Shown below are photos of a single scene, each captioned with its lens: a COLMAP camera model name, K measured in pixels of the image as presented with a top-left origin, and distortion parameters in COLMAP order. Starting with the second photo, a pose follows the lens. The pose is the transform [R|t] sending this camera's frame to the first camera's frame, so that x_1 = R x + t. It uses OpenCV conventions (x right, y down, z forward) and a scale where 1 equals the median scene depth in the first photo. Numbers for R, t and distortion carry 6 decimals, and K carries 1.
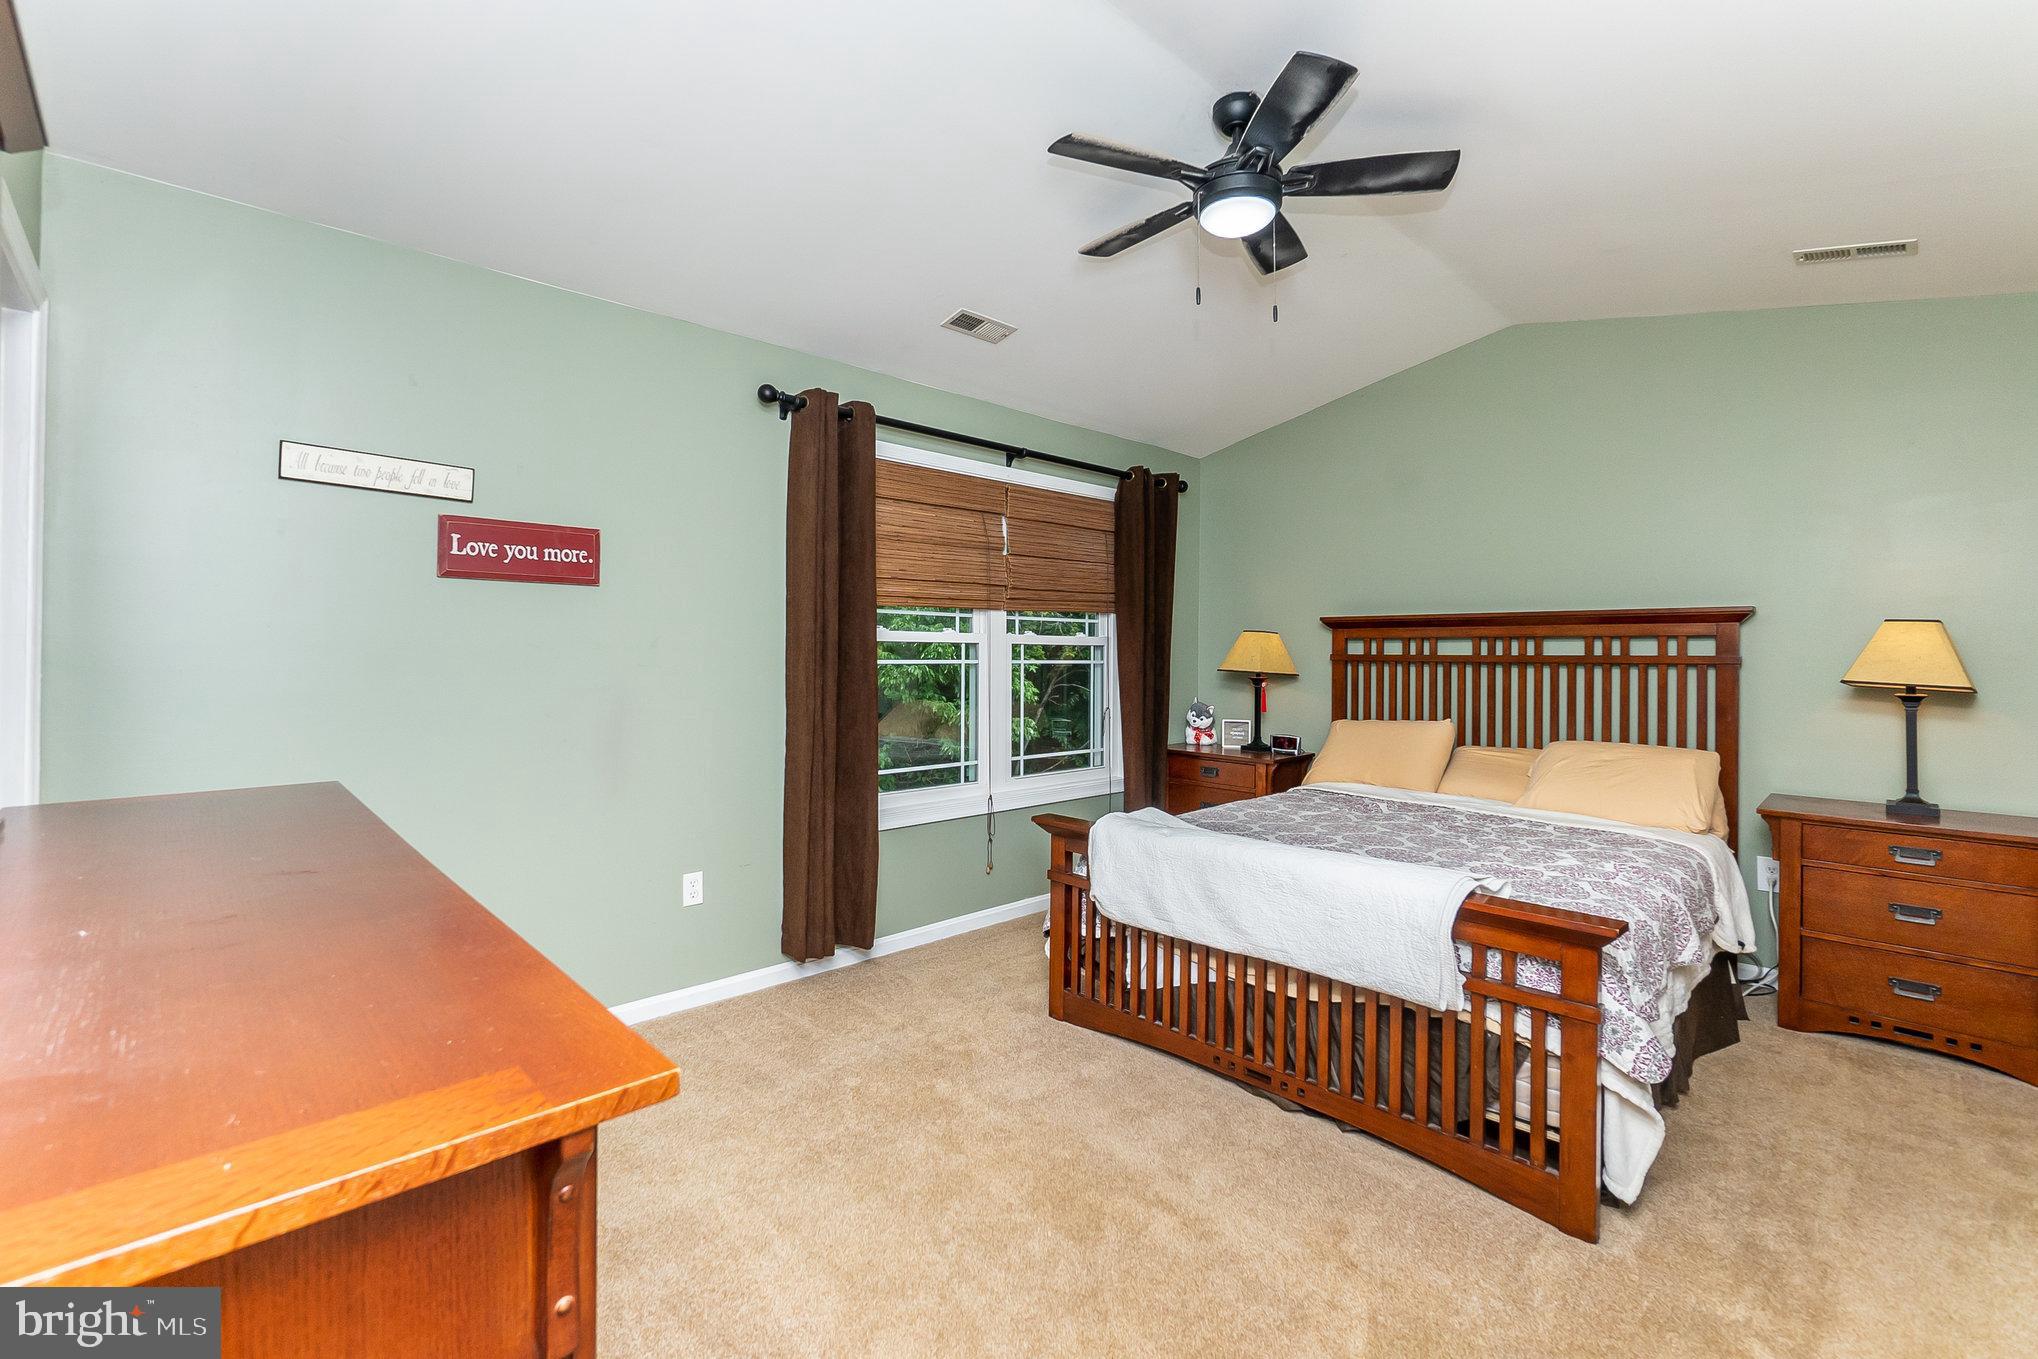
lens RADIAL K [[914.2, 0, 1031.4], [0, 914.2, 661.3], [0, 0, 1]] dist [0.006789, -0.001111]
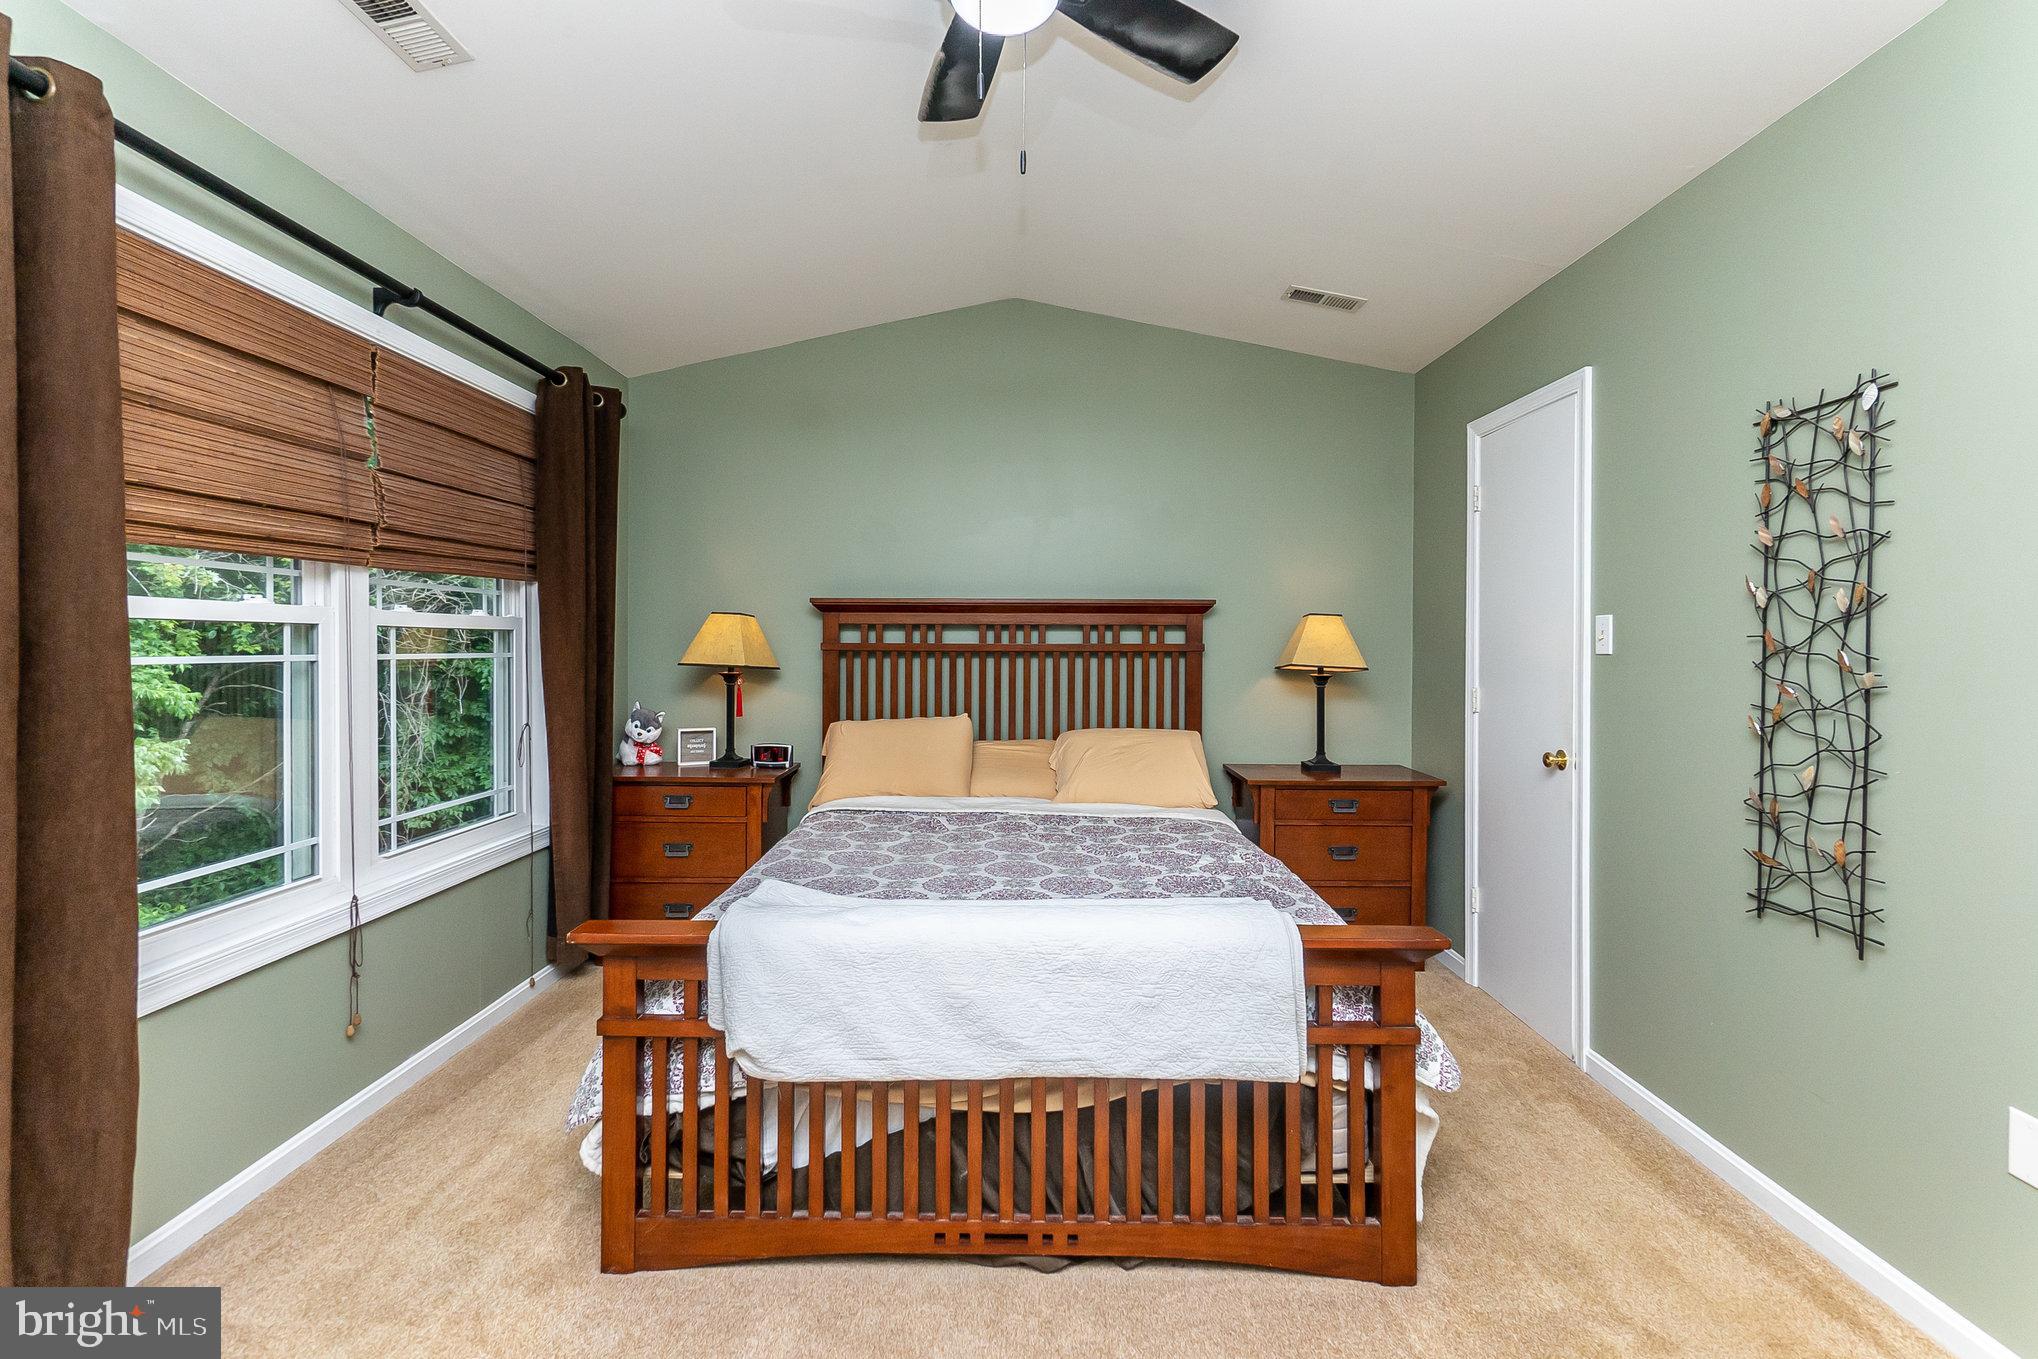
lens RADIAL K [[914.2, 0, 1016.1], [0, 914.2, 659.7], [0, 0, 1]] dist [0.006789, -0.001111]
pose [[0.705425, -0.012816, 0.708668, -0.156745], [0.005676, 0.999907, 0.012432, -0.002774], [-0.708761, -0.004748, 0.705432, 0.319017]]
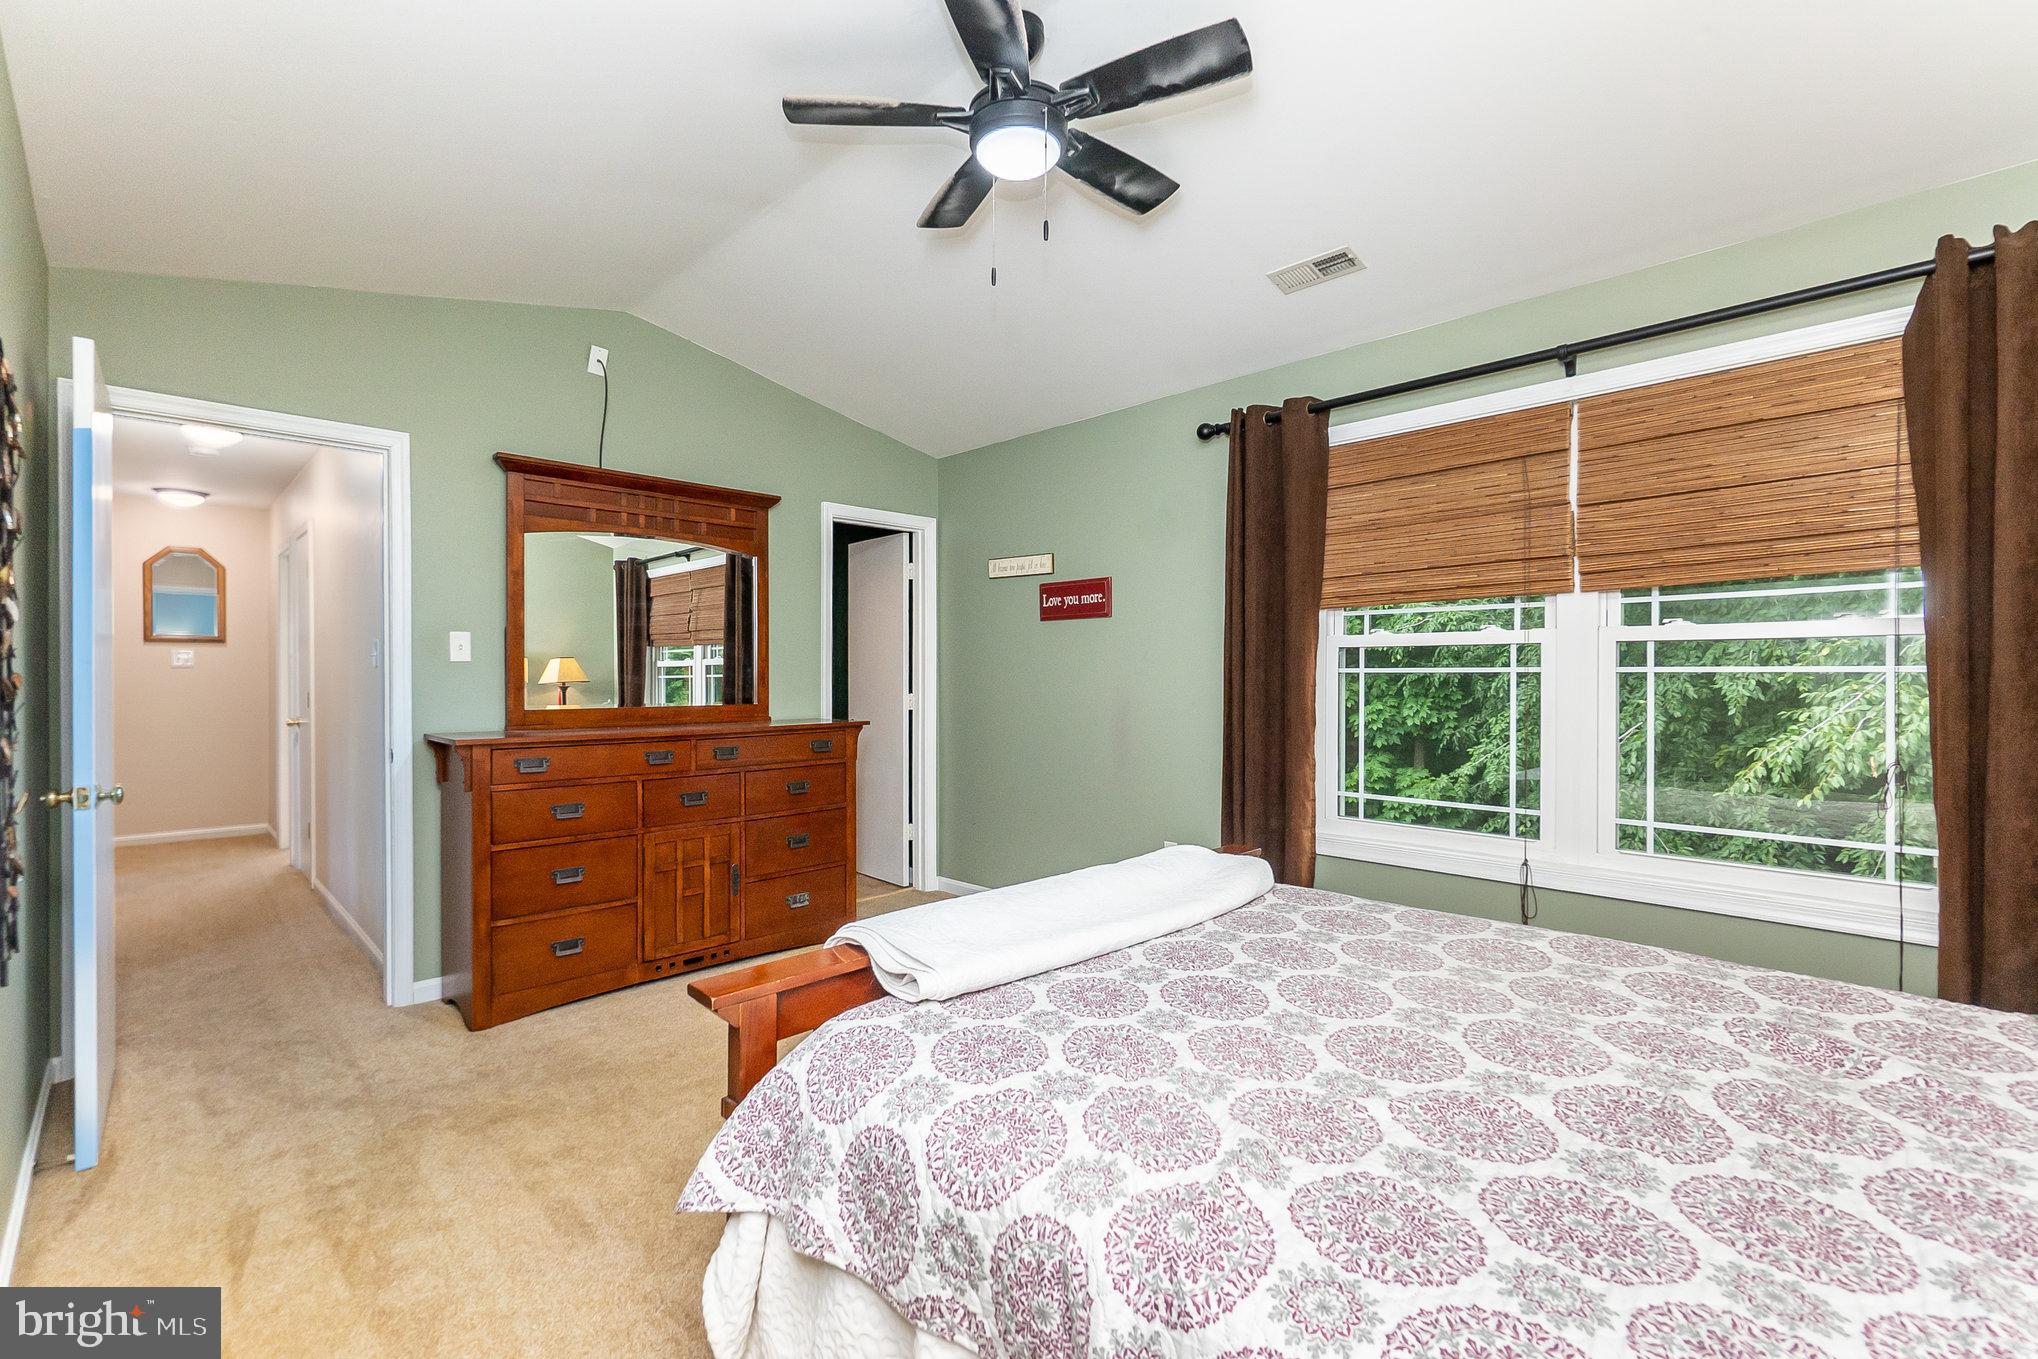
lens RADIAL K [[914.2, 0, 1016.7], [0, 914.2, 678.3], [0, 0, 1]] dist [0.006789, -0.001111]
pose [[-0.002114, 0.003926, -0.999990, 0.660773], [0.000959, 0.999992, 0.003924, 0.003892], [0.999997, -0.000951, -0.002118, 0.613788]]
